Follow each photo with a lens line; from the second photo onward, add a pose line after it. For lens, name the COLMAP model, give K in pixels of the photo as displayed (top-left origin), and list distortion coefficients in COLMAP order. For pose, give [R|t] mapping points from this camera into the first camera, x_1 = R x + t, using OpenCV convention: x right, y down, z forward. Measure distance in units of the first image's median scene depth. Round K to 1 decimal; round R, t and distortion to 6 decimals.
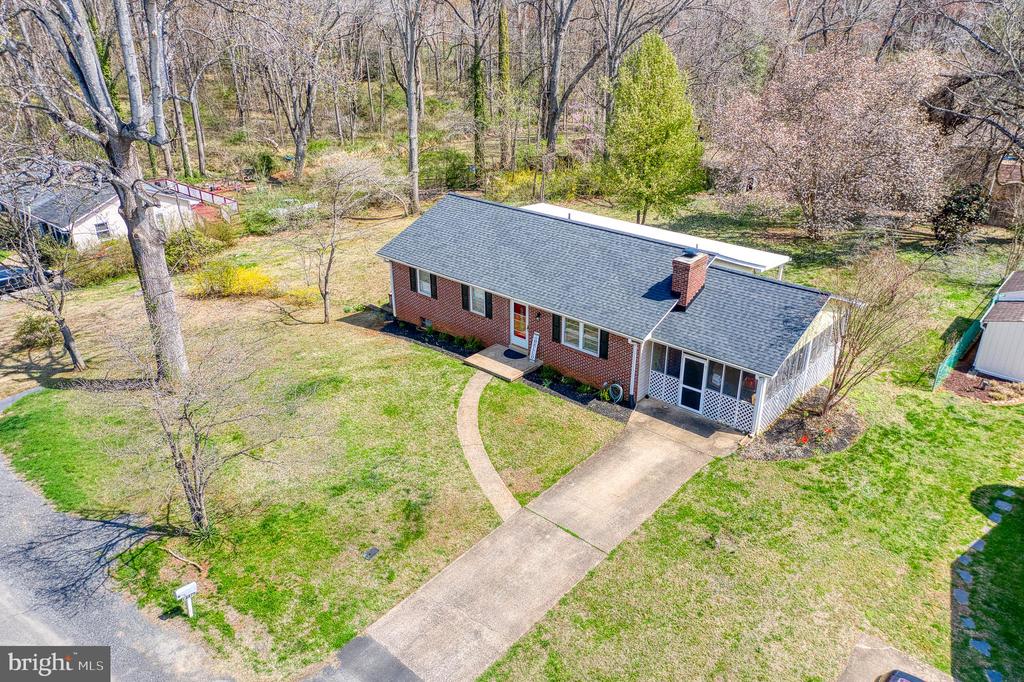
lens RADIAL K [[775.5, 0, 510.4], [0, 775.5, 338.6], [0, 0, 1]] dist [0.022544, 0.094731]
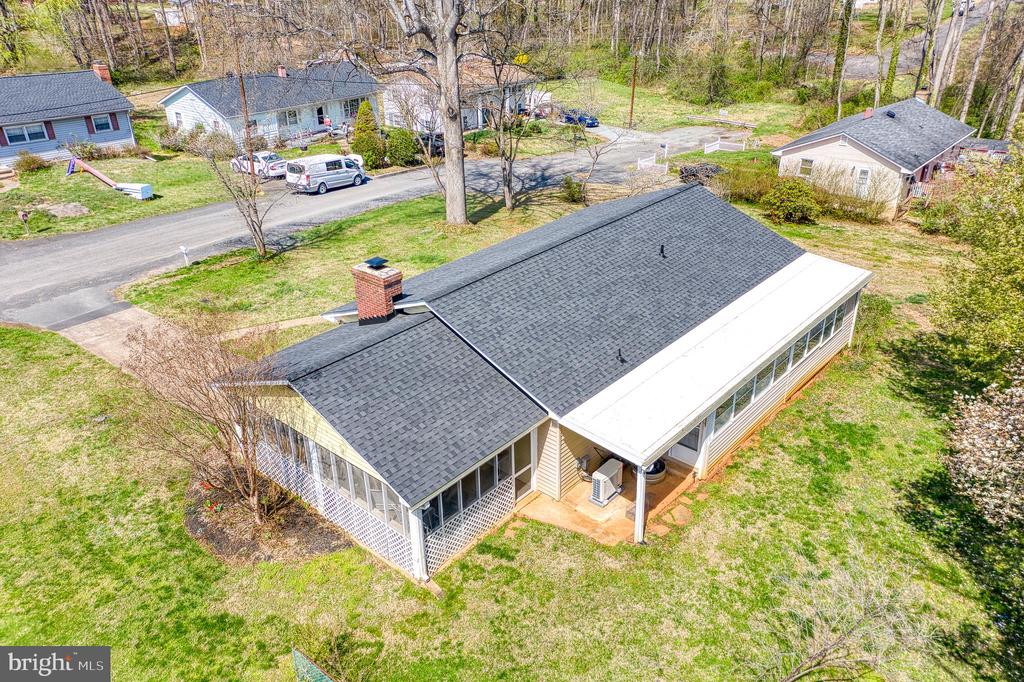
lens RADIAL K [[775.5, 0, 510.4], [0, 775.5, 338.6], [0, 0, 1]] dist [0.022544, 0.094731]
pose [[0.016234, 0.460262, -0.887635, 0.947483], [-0.411313, 0.812233, 0.413641, -0.419206], [0.911350, 0.358381, 0.202497, 0.985566]]
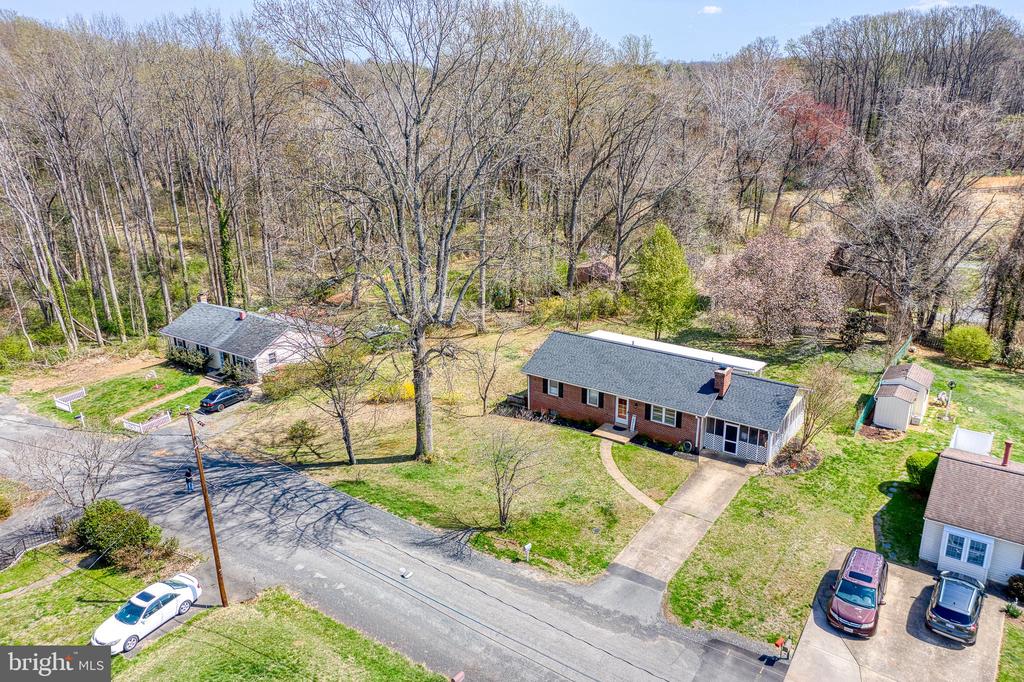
lens RADIAL K [[775.5, 0, 510.4], [0, 775.5, 338.6], [0, 0, 1]] dist [0.022544, 0.094731]
pose [[0.993791, -0.041089, 0.103399, -0.455024], [0.051616, 0.993517, -0.101287, -0.017351], [-0.098567, 0.105995, 0.989469, -0.777391]]
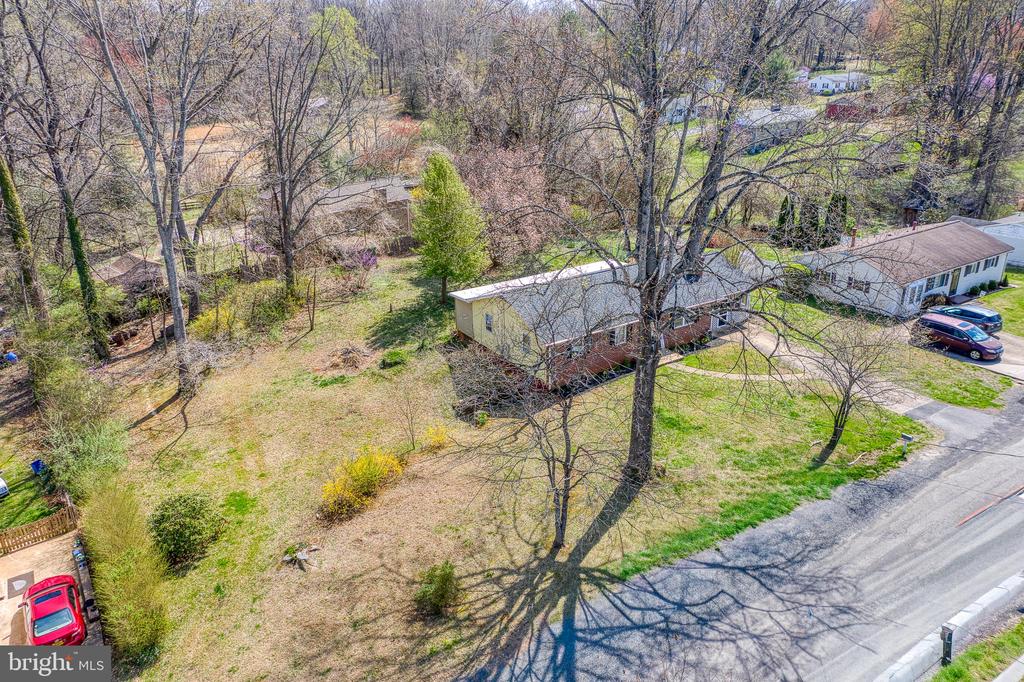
lens RADIAL K [[775.5, 0, 510.4], [0, 775.5, 338.6], [0, 0, 1]] dist [0.022544, 0.094731]
pose [[0.268152, -0.353153, 0.896314, -1.665816], [0.420637, 0.879936, 0.220857, -0.533825], [-0.866695, 0.317799, 0.384505, 0.719357]]
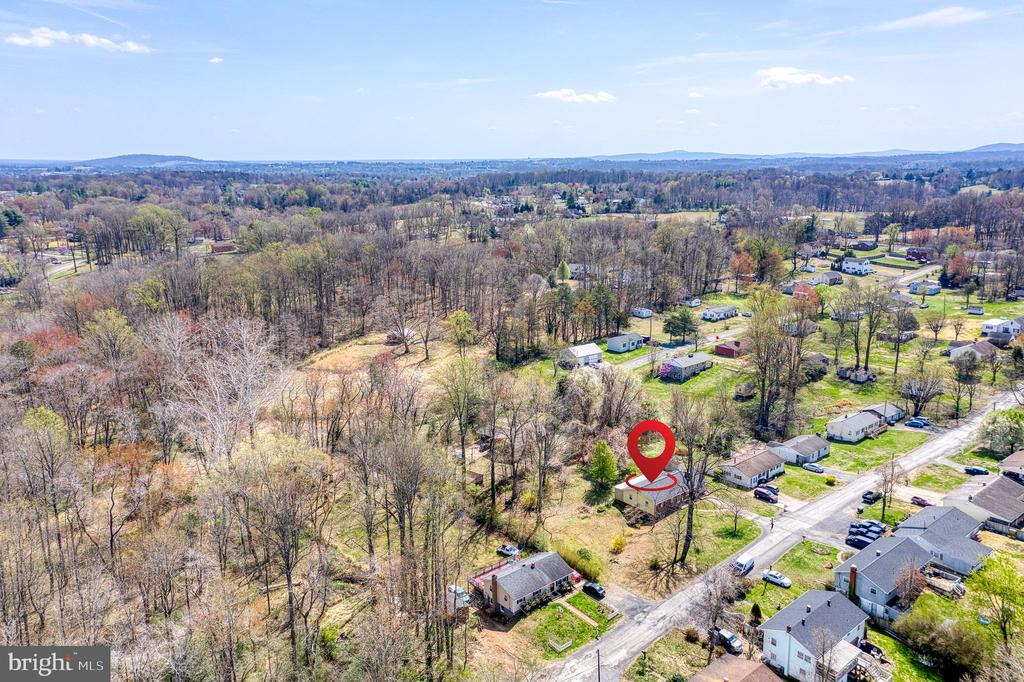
lens RADIAL K [[775.5, 0, 510.4], [0, 775.5, 338.6], [0, 0, 1]] dist [0.022544, 0.094731]
pose [[0.145620, -0.217298, 0.965182, -5.649606], [0.425430, 0.894530, 0.137206, -2.477707], [-0.893199, 0.390637, 0.222706, 0.473895]]
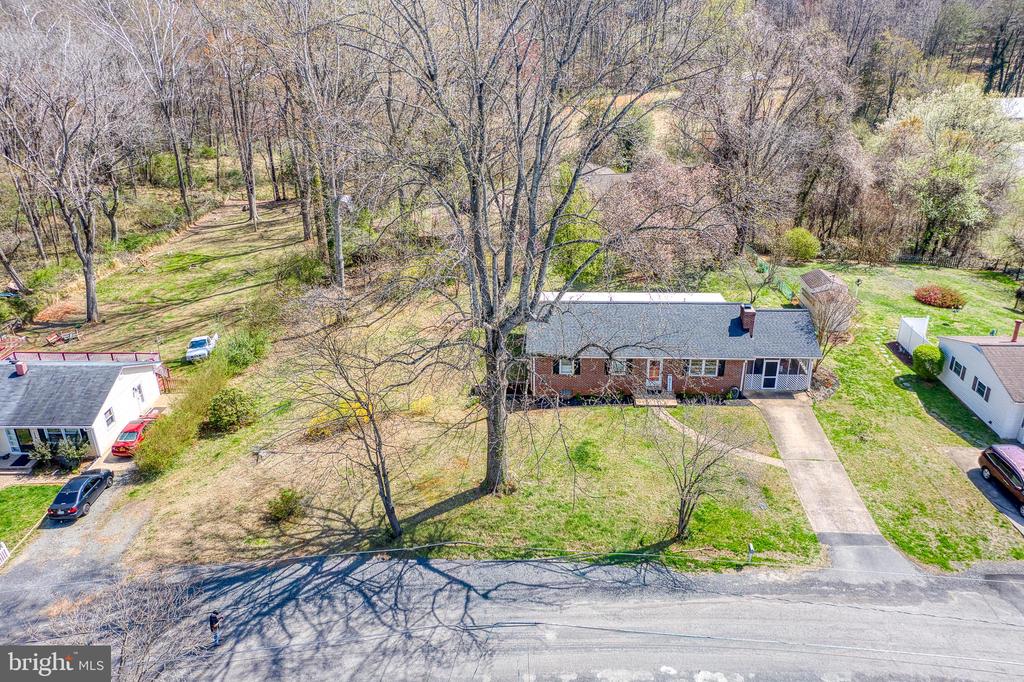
lens RADIAL K [[775.5, 0, 510.4], [0, 775.5, 338.6], [0, 0, 1]] dist [0.022544, 0.094731]
pose [[0.784340, -0.255748, 0.565159, -1.242196], [0.269576, 0.961059, 0.060779, -0.295353], [-0.558695, 0.104682, 0.822740, -0.175863]]
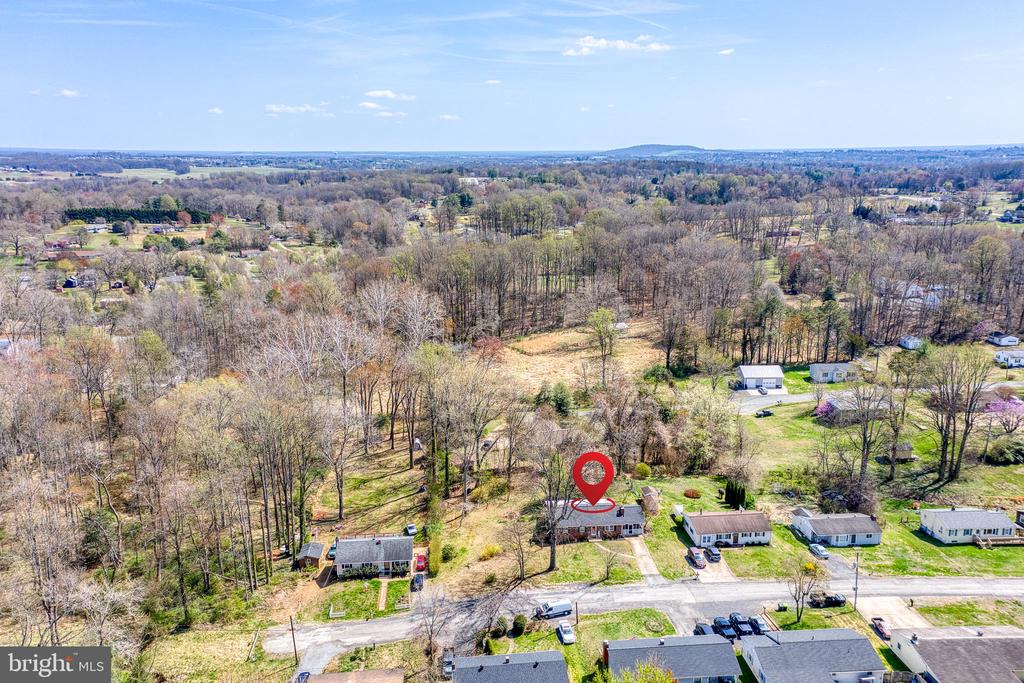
lens RADIAL K [[775.5, 0, 510.4], [0, 775.5, 339.1], [0, 0, 1]] dist [0.022544, 0.094731]
pose [[0.688934, -0.165566, 0.705661, -4.044417], [0.303757, 0.949896, -0.073687, -1.081006], [-0.658104, 0.265115, 0.704708, -2.716979]]
